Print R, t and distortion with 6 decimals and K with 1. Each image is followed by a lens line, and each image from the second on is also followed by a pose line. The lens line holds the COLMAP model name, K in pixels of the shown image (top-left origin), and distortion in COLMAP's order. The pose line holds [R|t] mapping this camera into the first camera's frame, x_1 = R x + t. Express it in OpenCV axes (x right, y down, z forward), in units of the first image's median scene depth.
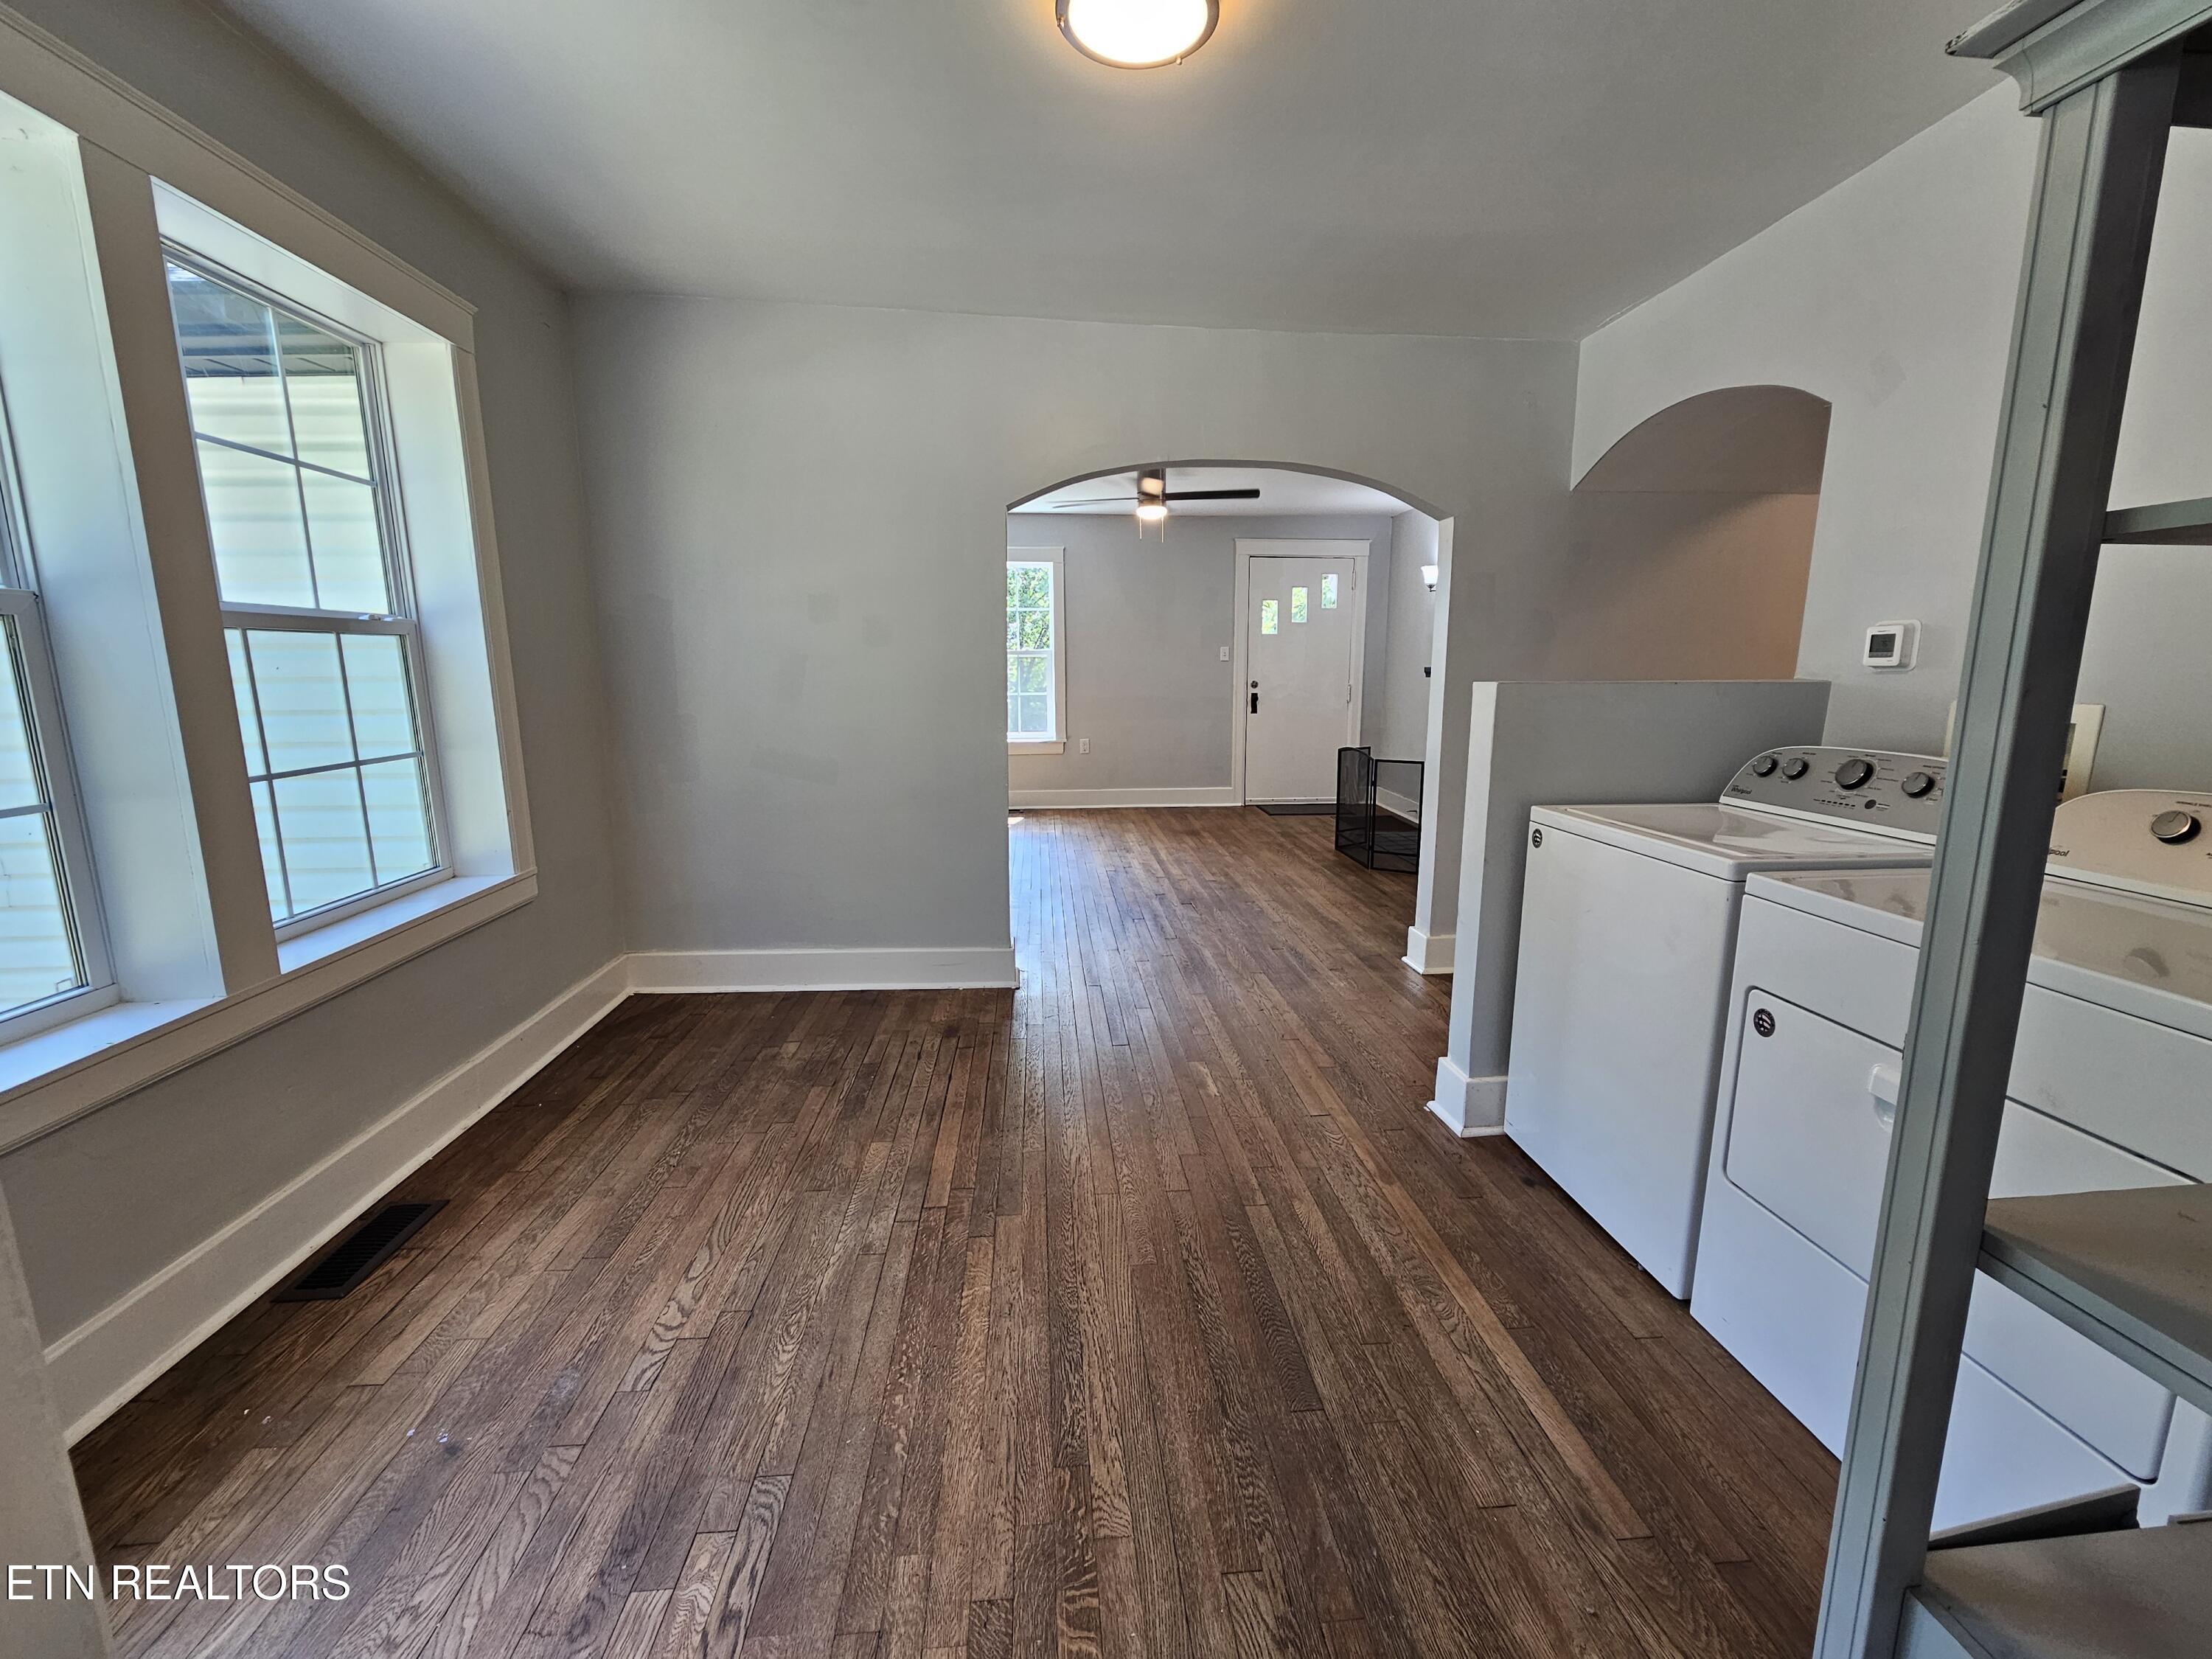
lens RADIAL K [[905.9, 0, 1115.3], [0, 905.9, 828.3], [0, 0, 1]] dist [-0.004990, 0.001343]
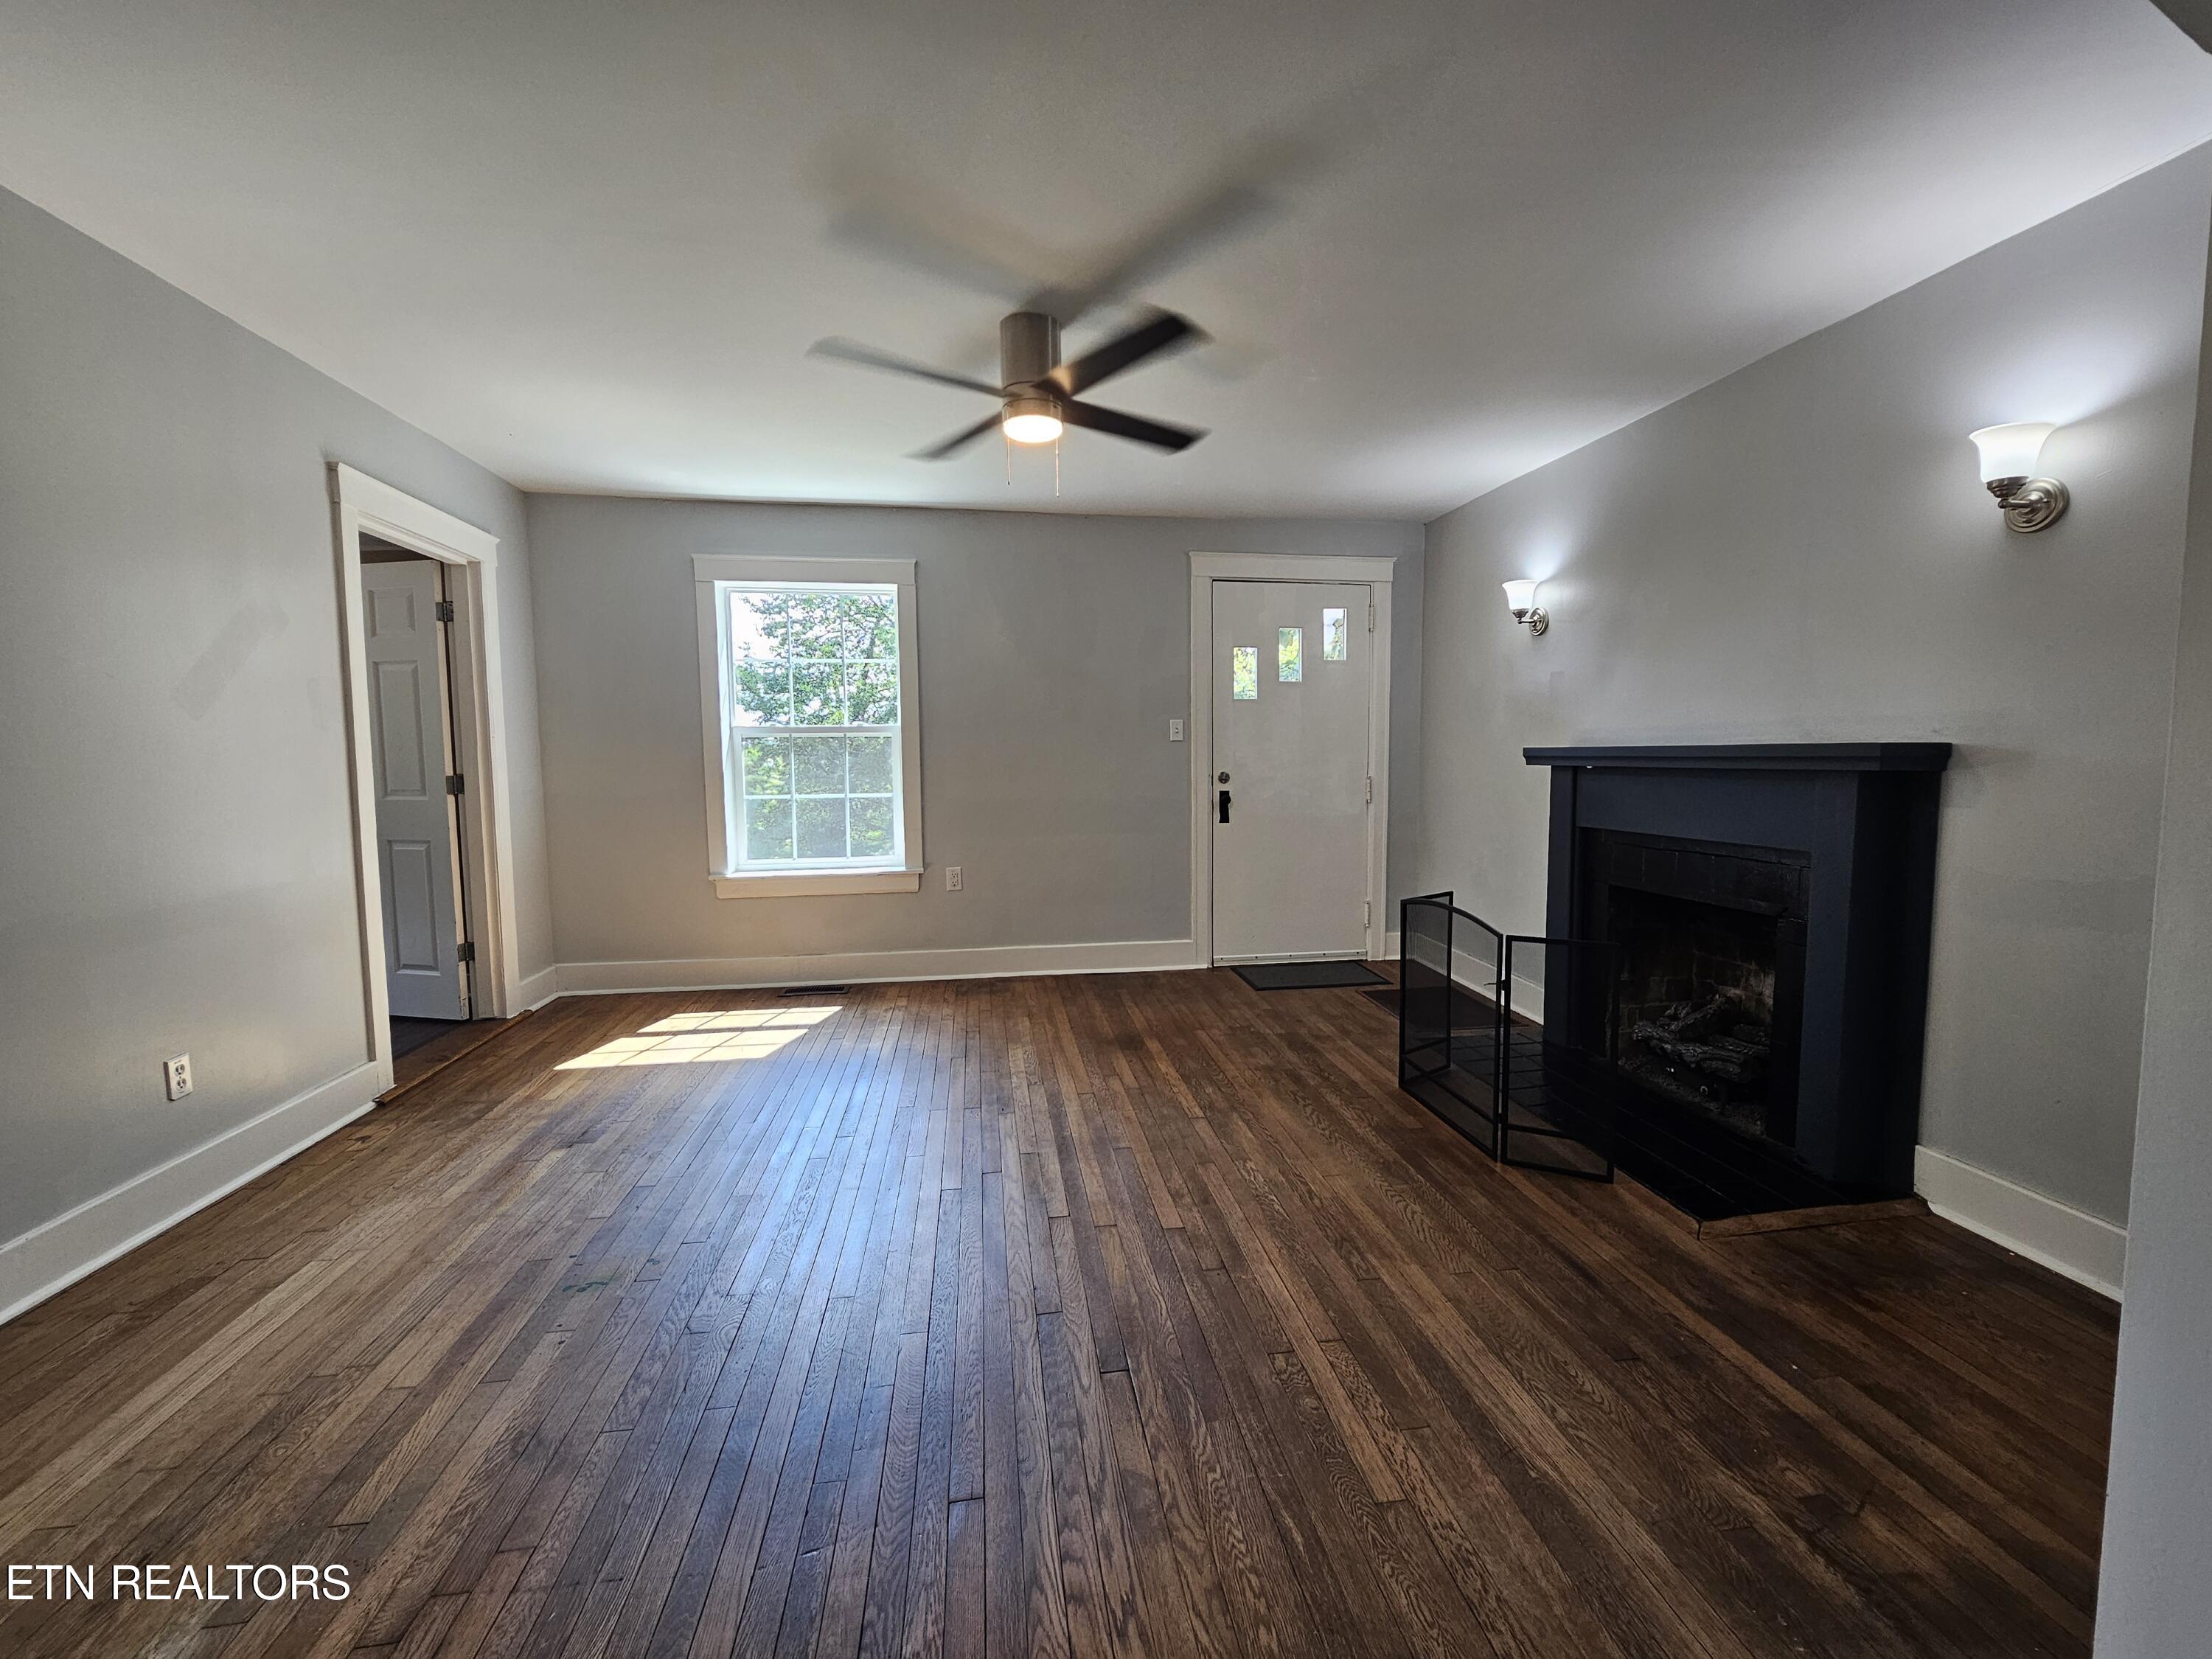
lens RADIAL K [[905.9, 0, 1115.3], [0, 905.9, 828.3], [0, 0, 1]] dist [-0.004990, 0.001343]
pose [[0.997750, -0.010864, 0.066164, 0.042297], [0.017193, 0.995247, -0.095852, -0.076856], [-0.064808, 0.096773, 0.993194, 0.454230]]
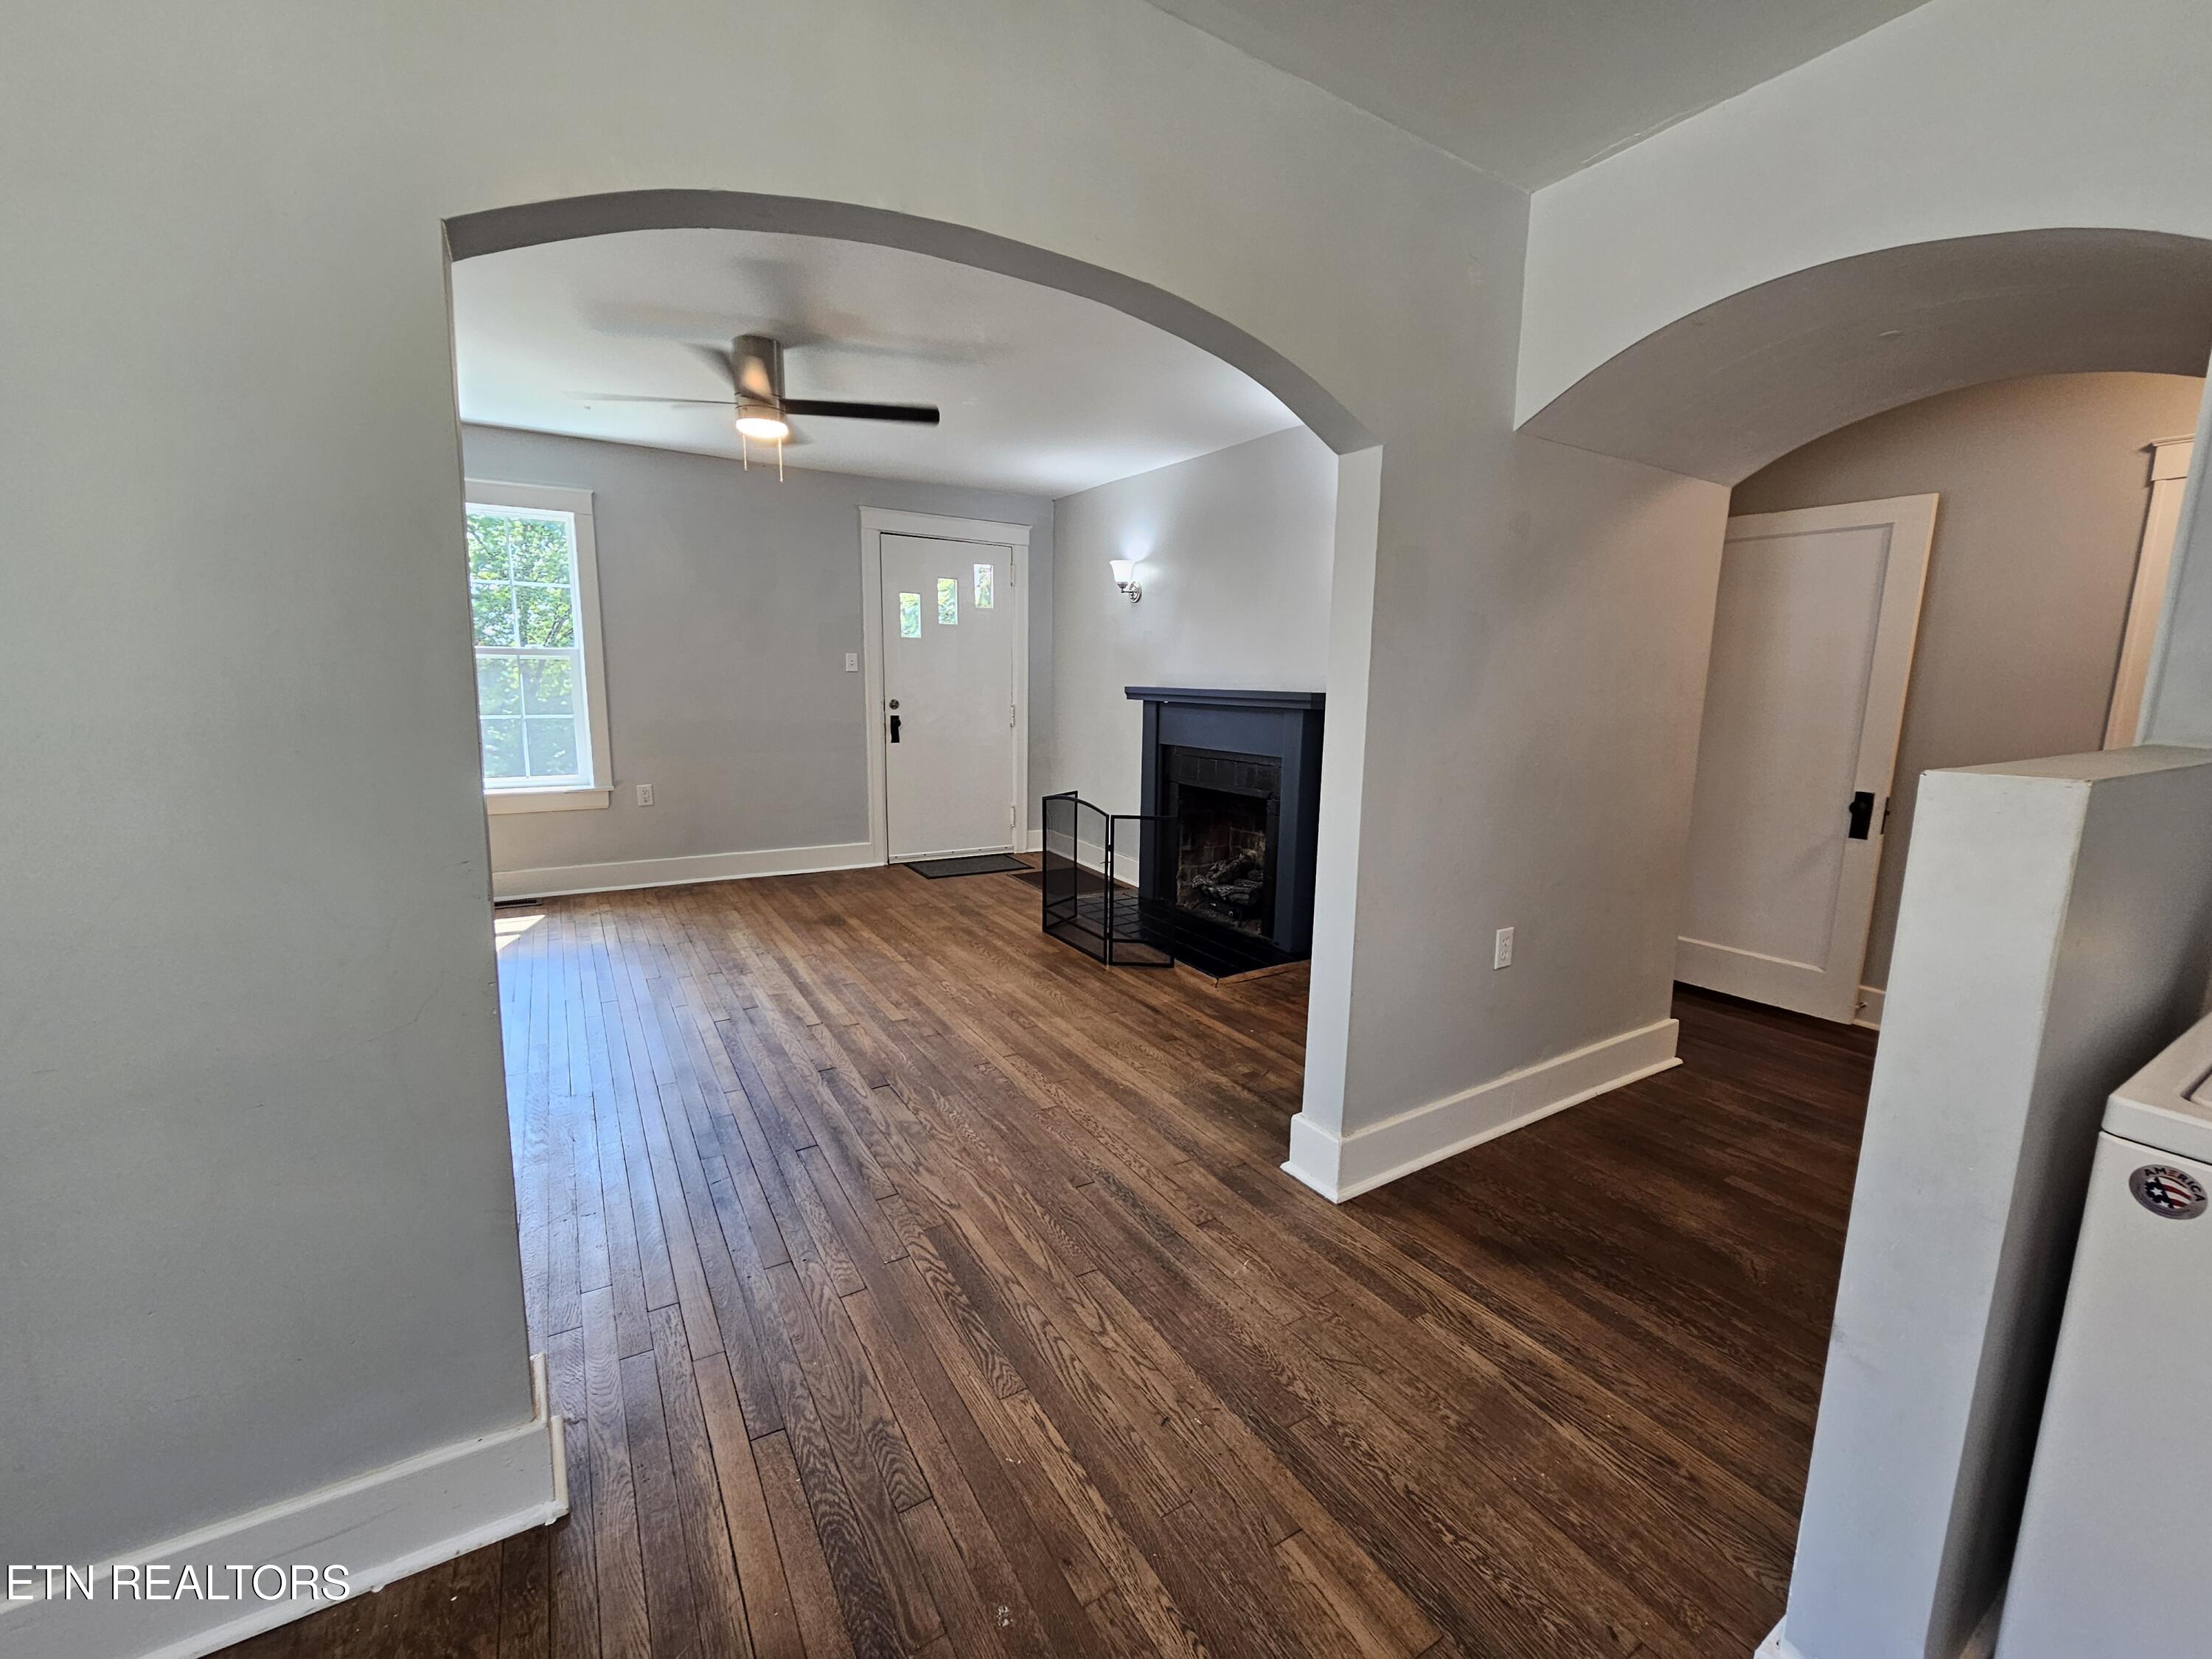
lens RADIAL K [[910.6, 0, 1118.4], [0, 910.6, 827.4], [0, 0, 1]] dist [-0.001452, 0.000036]
pose [[0.891791, -0.054004, 0.449213, -0.030210], [0.059125, 0.998247, 0.002630, -0.057928], [-0.448567, 0.024214, 0.893421, 0.295902]]
